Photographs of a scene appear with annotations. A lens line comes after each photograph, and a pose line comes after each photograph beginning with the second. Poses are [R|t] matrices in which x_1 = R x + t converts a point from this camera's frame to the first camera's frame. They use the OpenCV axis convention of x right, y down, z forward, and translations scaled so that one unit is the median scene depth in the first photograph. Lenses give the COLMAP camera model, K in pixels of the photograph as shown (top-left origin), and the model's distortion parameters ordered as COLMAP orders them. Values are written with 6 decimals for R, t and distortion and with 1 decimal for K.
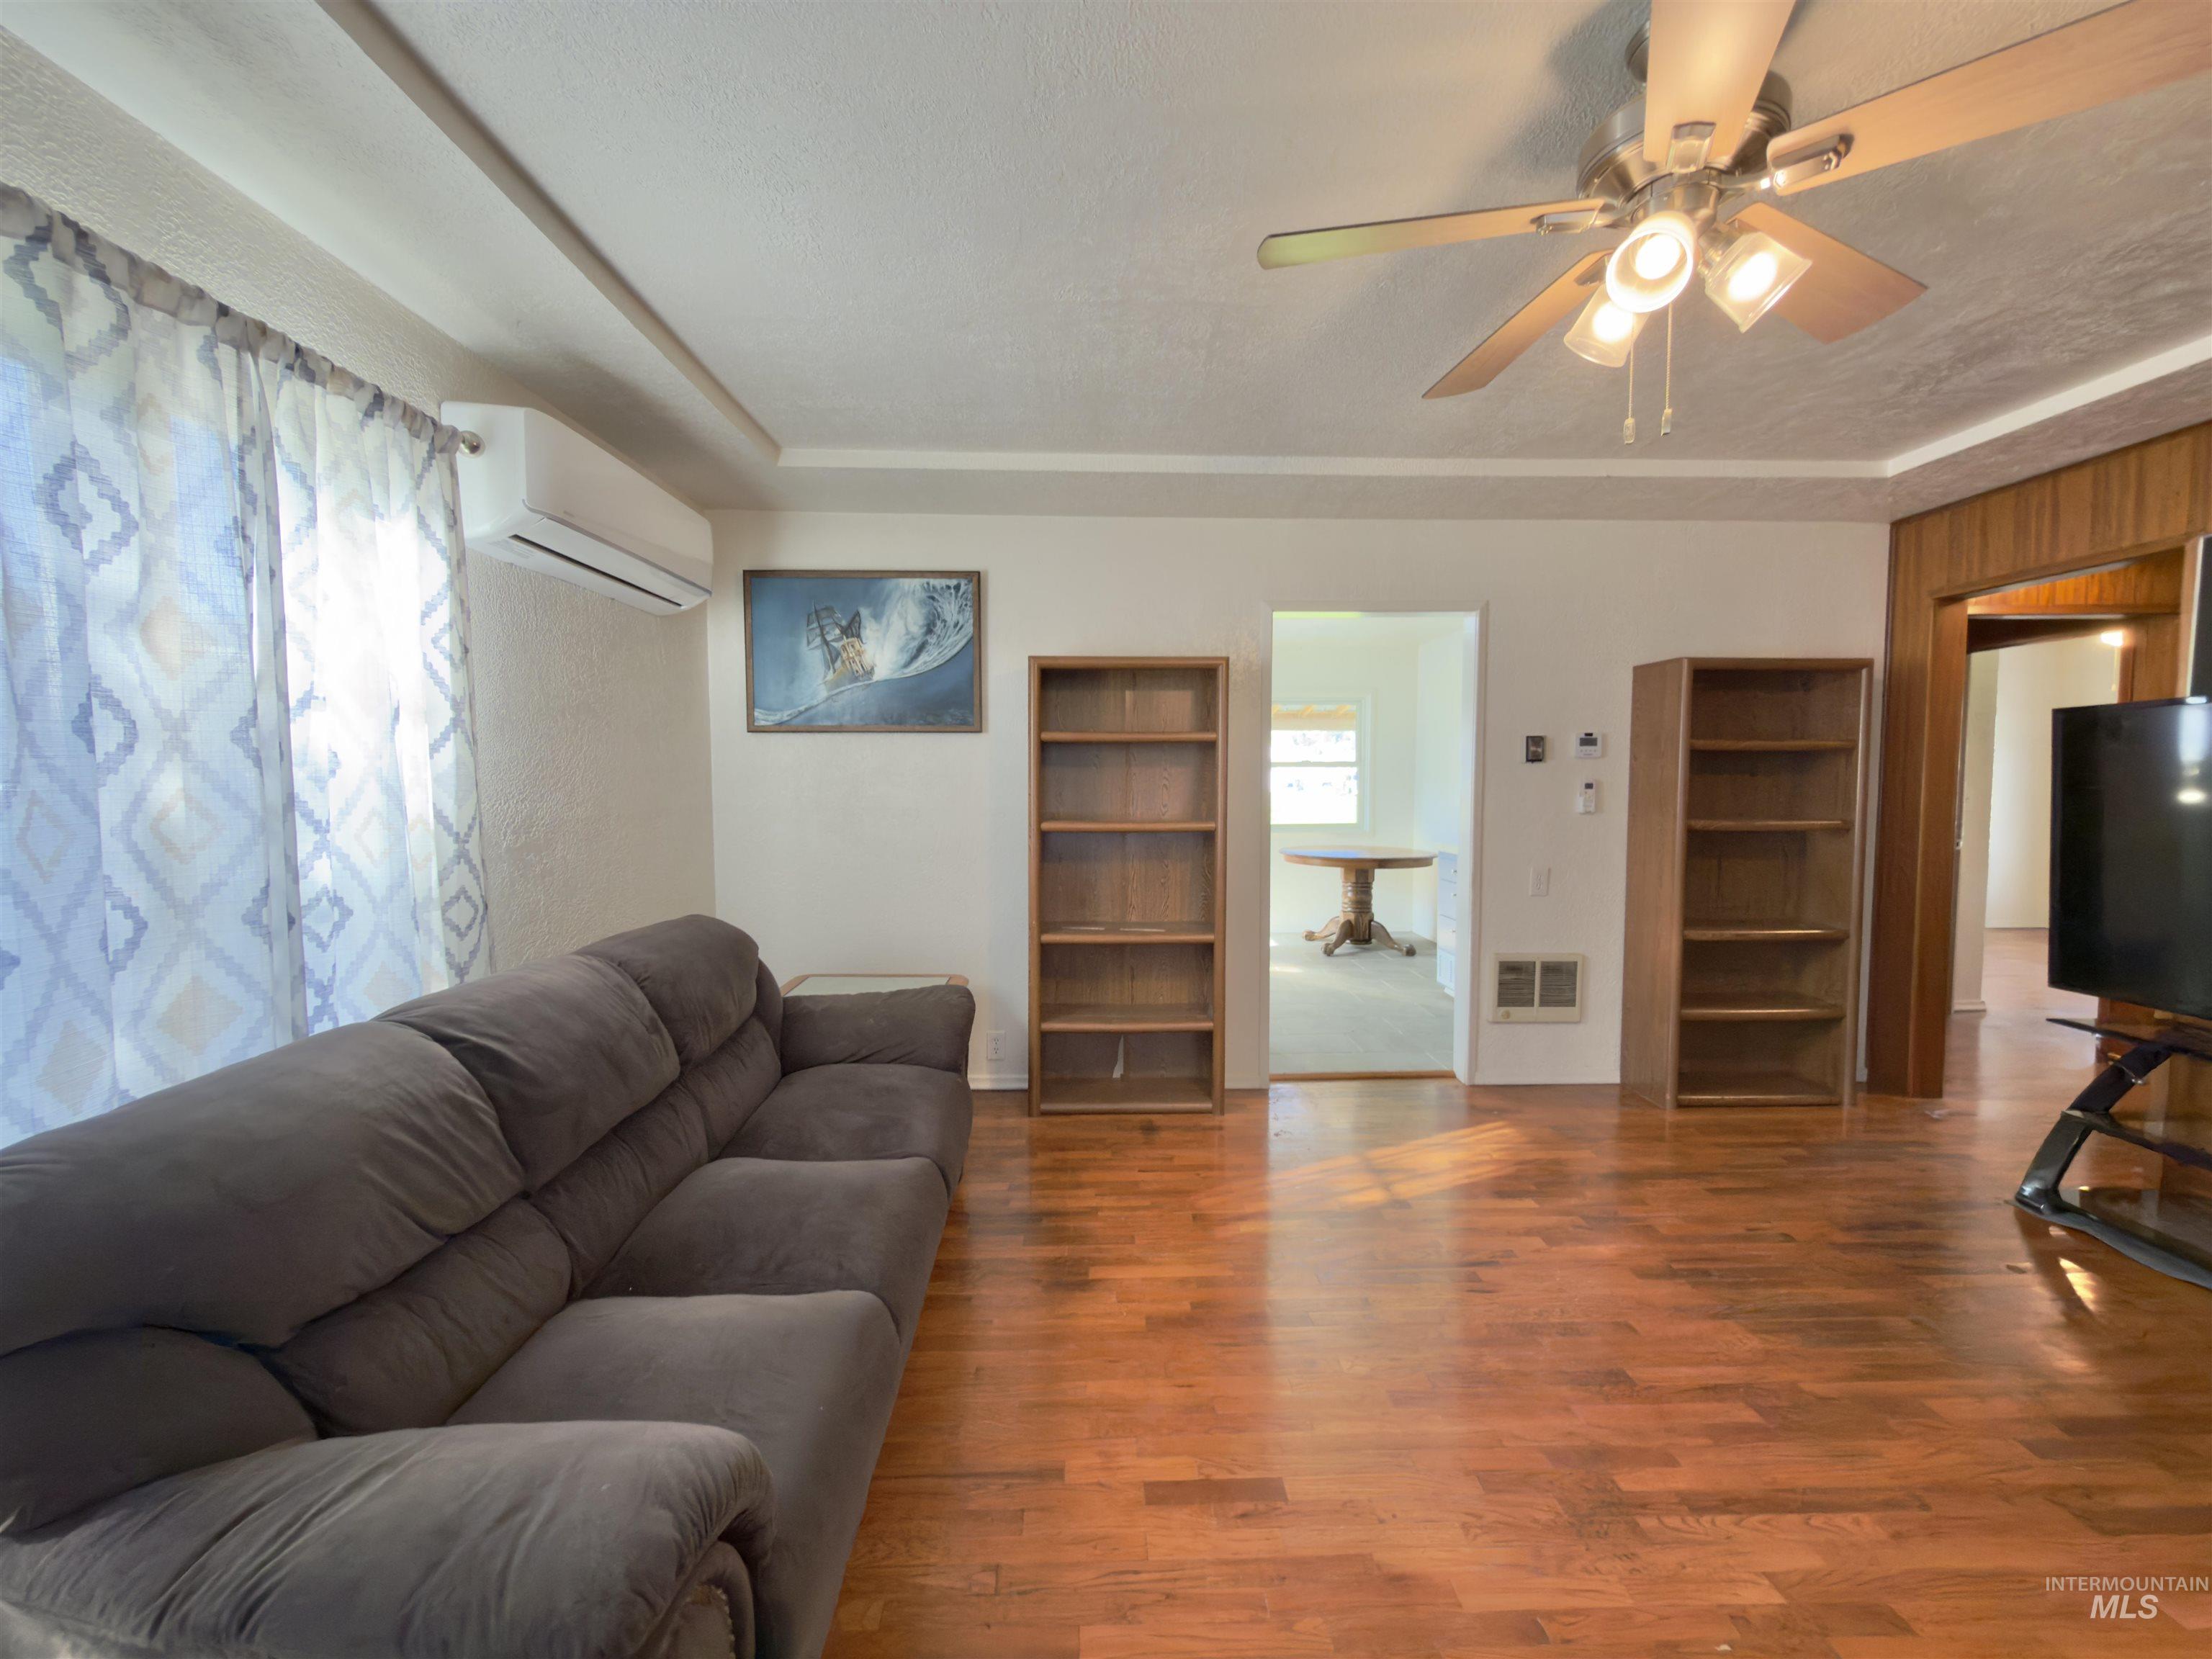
lens RADIAL K [[883.1, 0, 1104.6], [0, 883.1, 825.6], [0, 0, 1]] dist [0.004659, -0.000612]
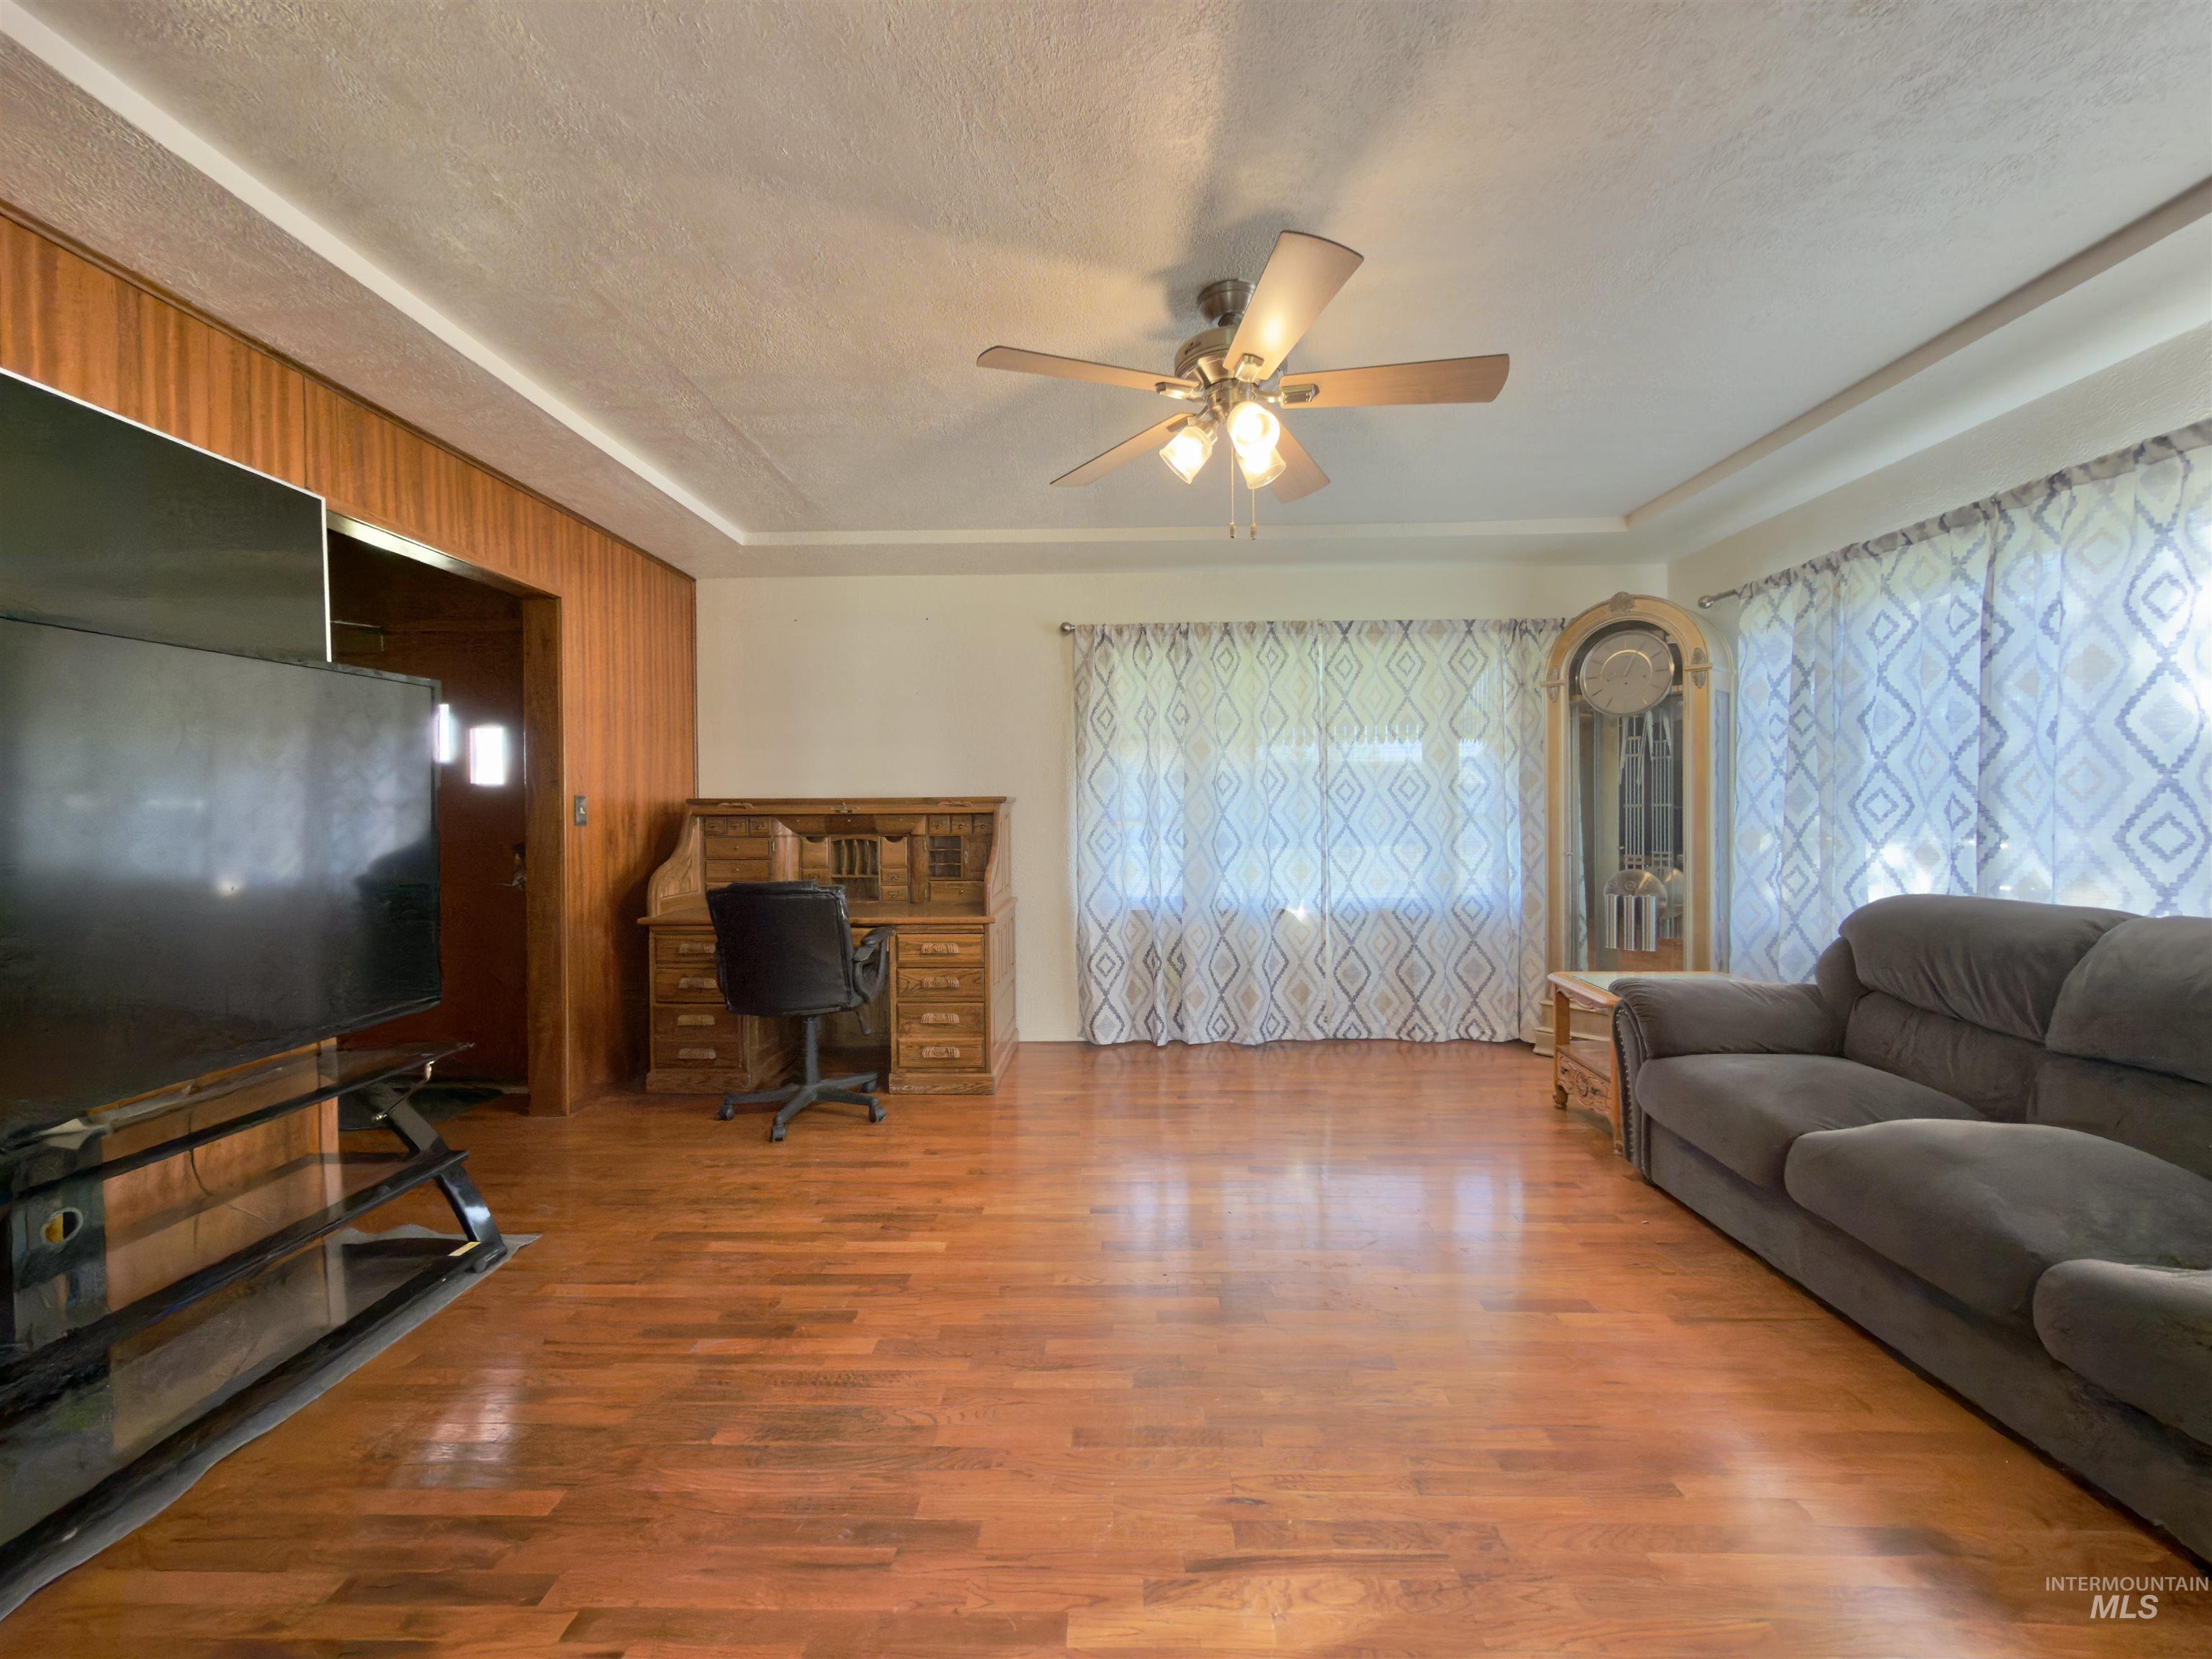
lens RADIAL K [[883.1, 0, 1104.6], [0, 883.1, 825.6], [0, 0, 1]] dist [0.004659, -0.000612]
pose [[-0.999013, 0.009037, 0.043489, 0.386283], [0.011992, 0.997601, 0.068177, -0.018835], [-0.042768, 0.068631, -0.996725, 1.266794]]
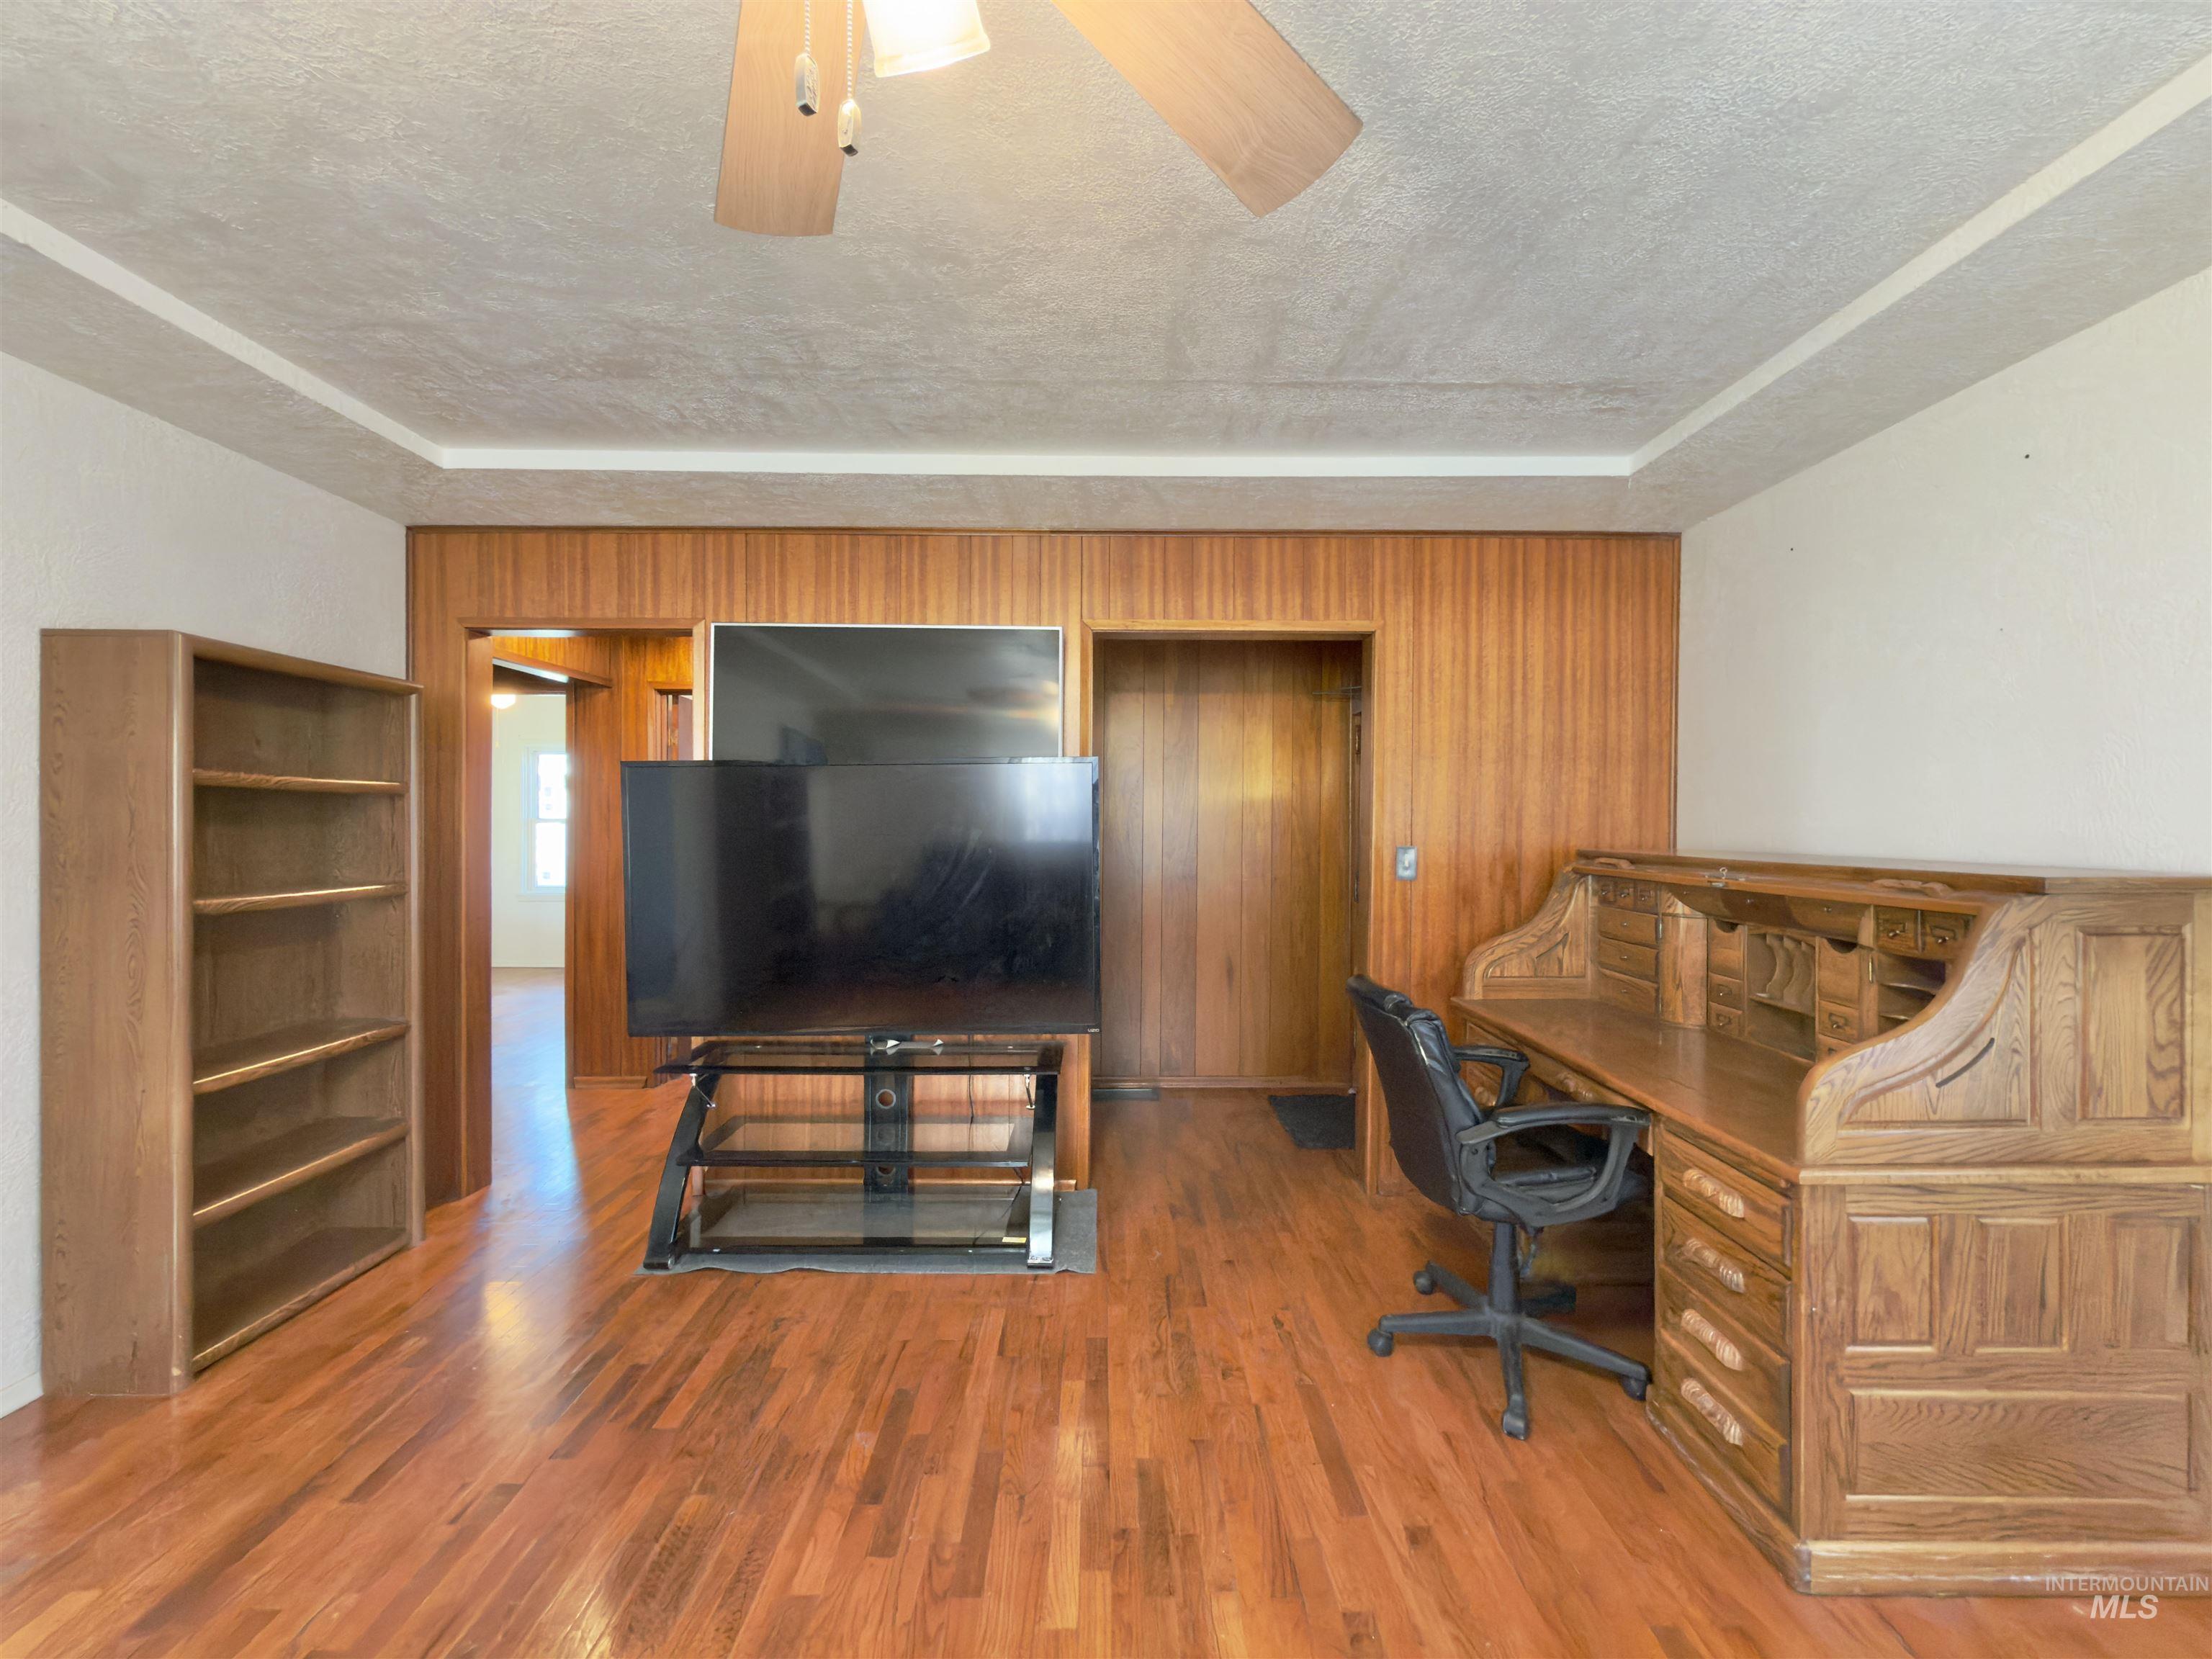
lens RADIAL K [[883.1, 0, 1104.6], [0, 883.1, 825.6], [0, 0, 1]] dist [0.004659, -0.000612]
pose [[0.014226, -0.004556, 0.999888, 0.066987], [0.050299, 0.998727, 0.003835, -0.032600], [-0.998633, 0.050239, 0.014437, 0.416916]]
